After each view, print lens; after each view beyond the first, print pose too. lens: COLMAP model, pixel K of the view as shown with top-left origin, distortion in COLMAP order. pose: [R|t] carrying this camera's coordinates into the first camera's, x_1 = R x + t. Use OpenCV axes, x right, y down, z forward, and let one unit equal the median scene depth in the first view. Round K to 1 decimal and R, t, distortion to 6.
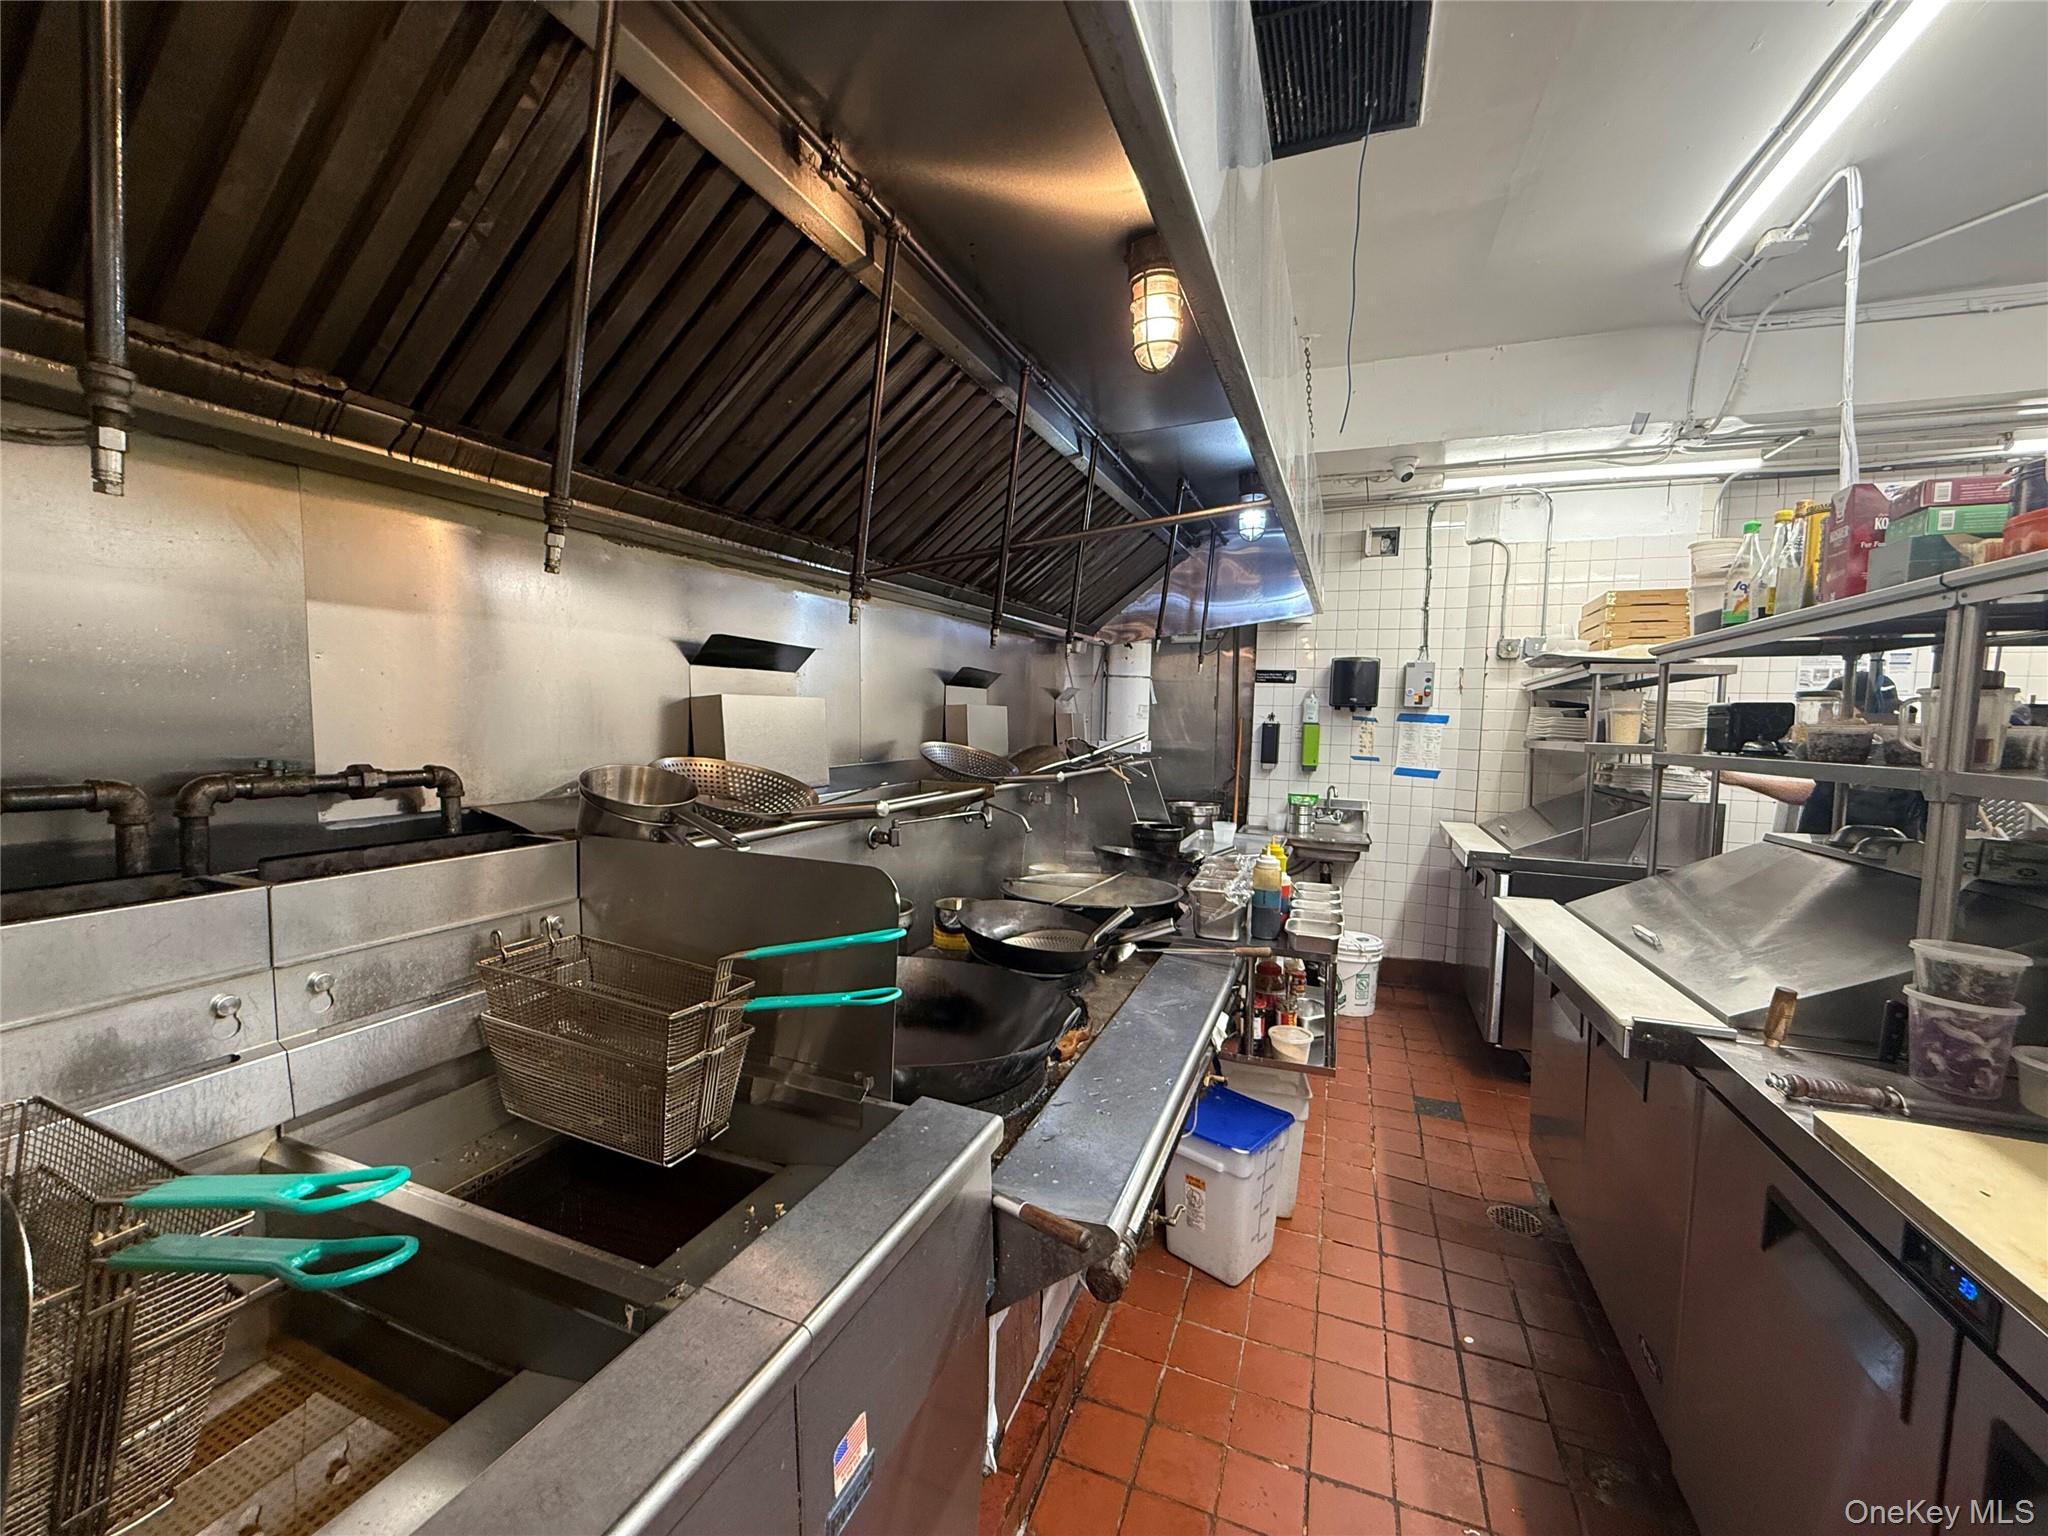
lens RADIAL K [[817.8, 0, 1023.8], [0, 817.8, 762.6], [0, 0, 1]] dist [0.001705, 0.000893]
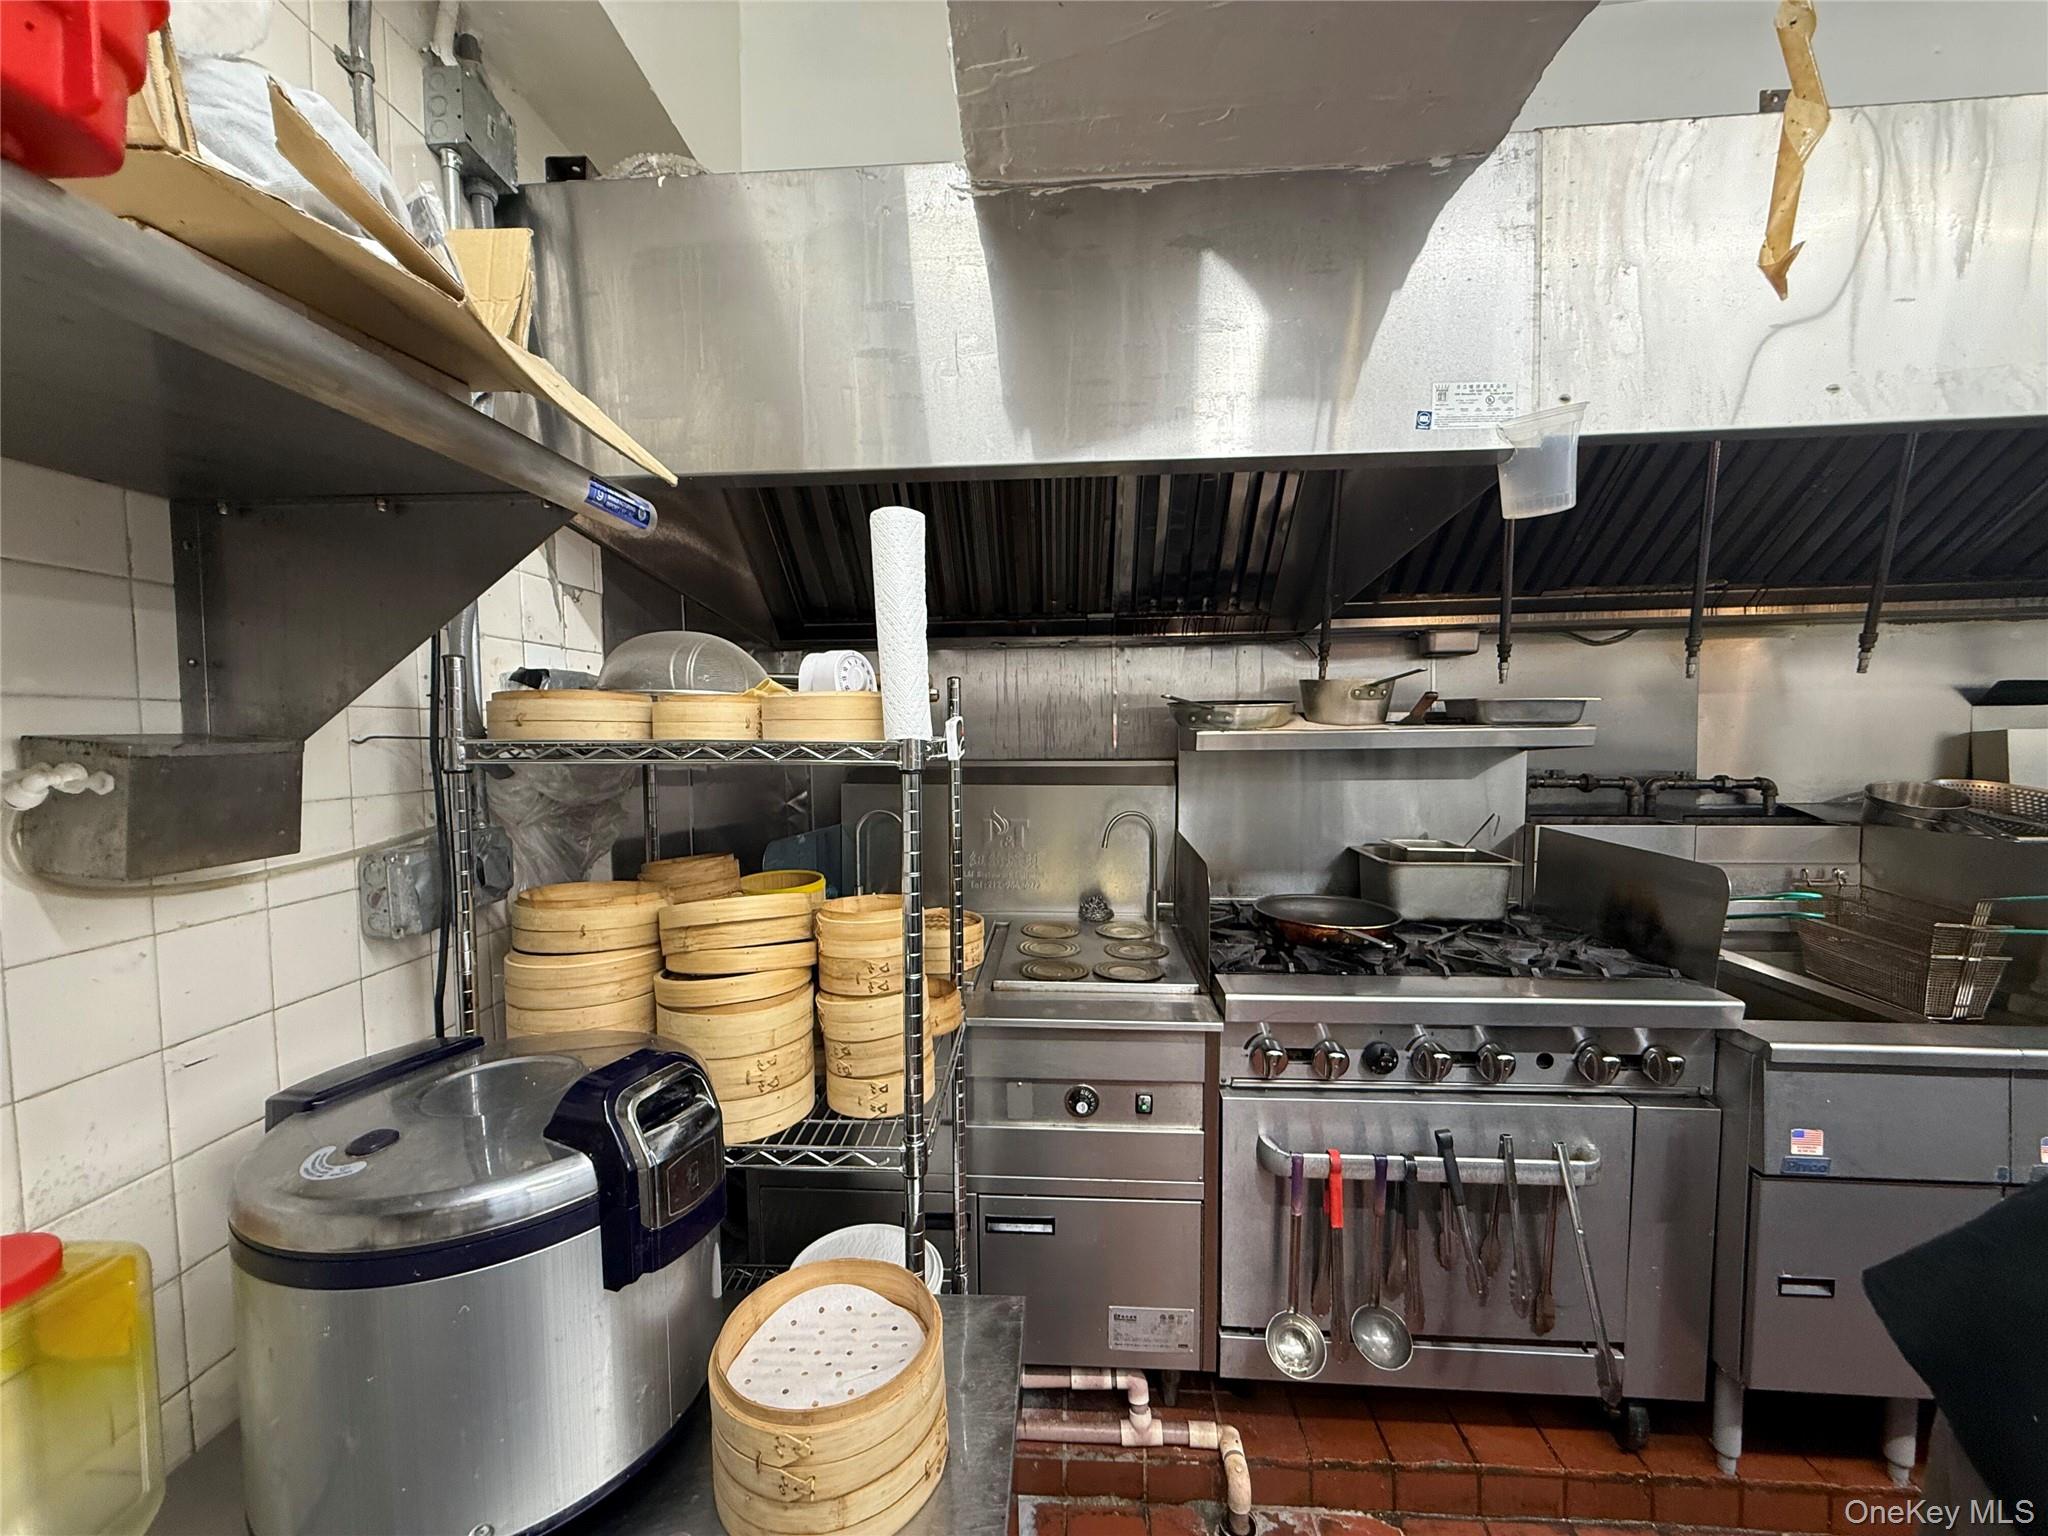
lens RADIAL K [[817.8, 0, 1017.5], [0, 817.8, 775.3], [0, 0, 1]] dist [0.001705, 0.000893]
pose [[0.306339, 0.027486, -0.951526, 0.473987], [-0.042631, 0.998976, 0.015132, 0.040203], [0.950968, 0.035929, 0.307197, -1.069920]]
